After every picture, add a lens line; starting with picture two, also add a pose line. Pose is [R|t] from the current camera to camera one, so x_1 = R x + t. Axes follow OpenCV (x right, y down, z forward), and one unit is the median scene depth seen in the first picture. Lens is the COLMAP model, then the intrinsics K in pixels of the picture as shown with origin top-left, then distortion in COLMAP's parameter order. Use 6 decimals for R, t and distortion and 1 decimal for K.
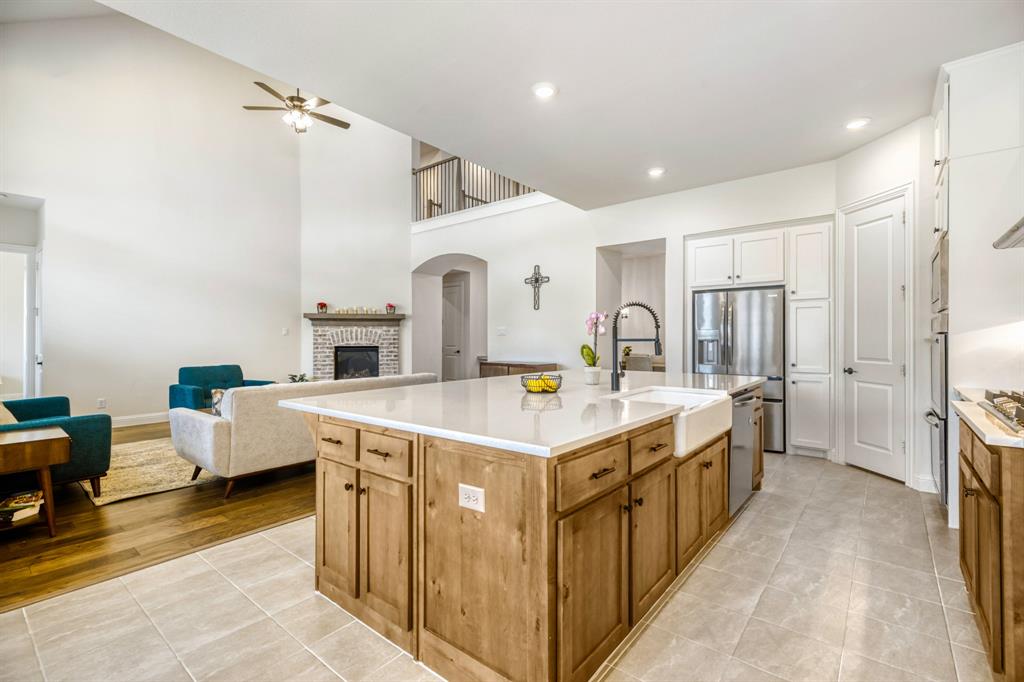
lens RADIAL K [[465.4, 0, 507.5], [0, 465.4, 338.5], [0, 0, 1]] dist [-0.003292, 0.003145]
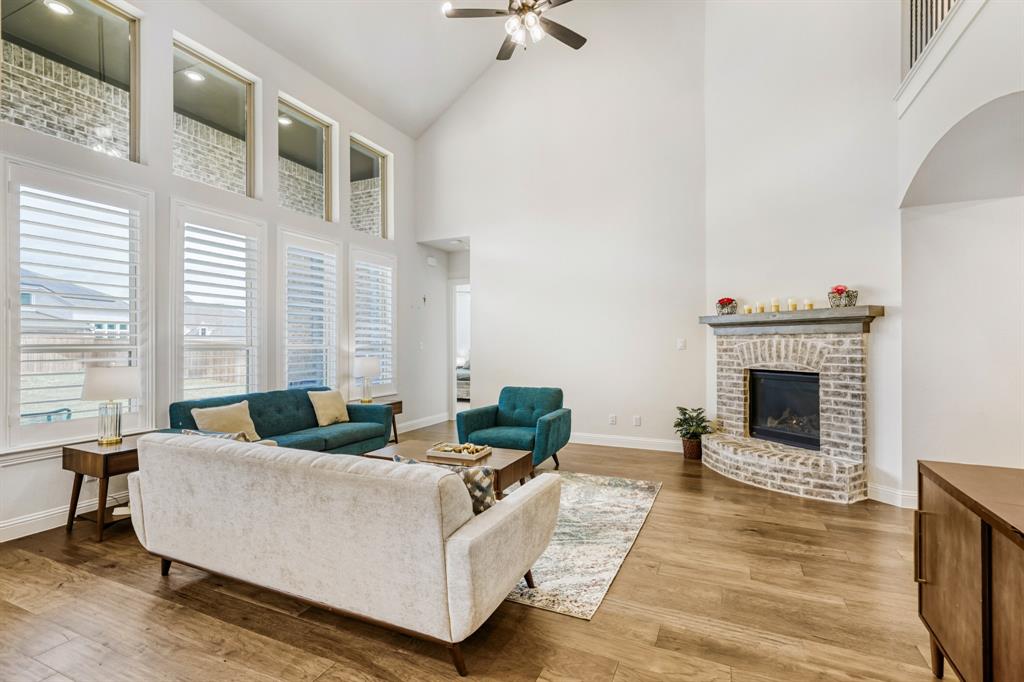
lens RADIAL K [[465.4, 0, 519.1], [0, 465.4, 341.0], [0, 0, 1]] dist [-0.003292, 0.003145]
pose [[0.271245, -0.004074, -0.962502, 0.118831], [-0.002481, 0.999985, -0.004932, -0.015163], [0.962507, 0.003726, 0.271230, 0.560528]]
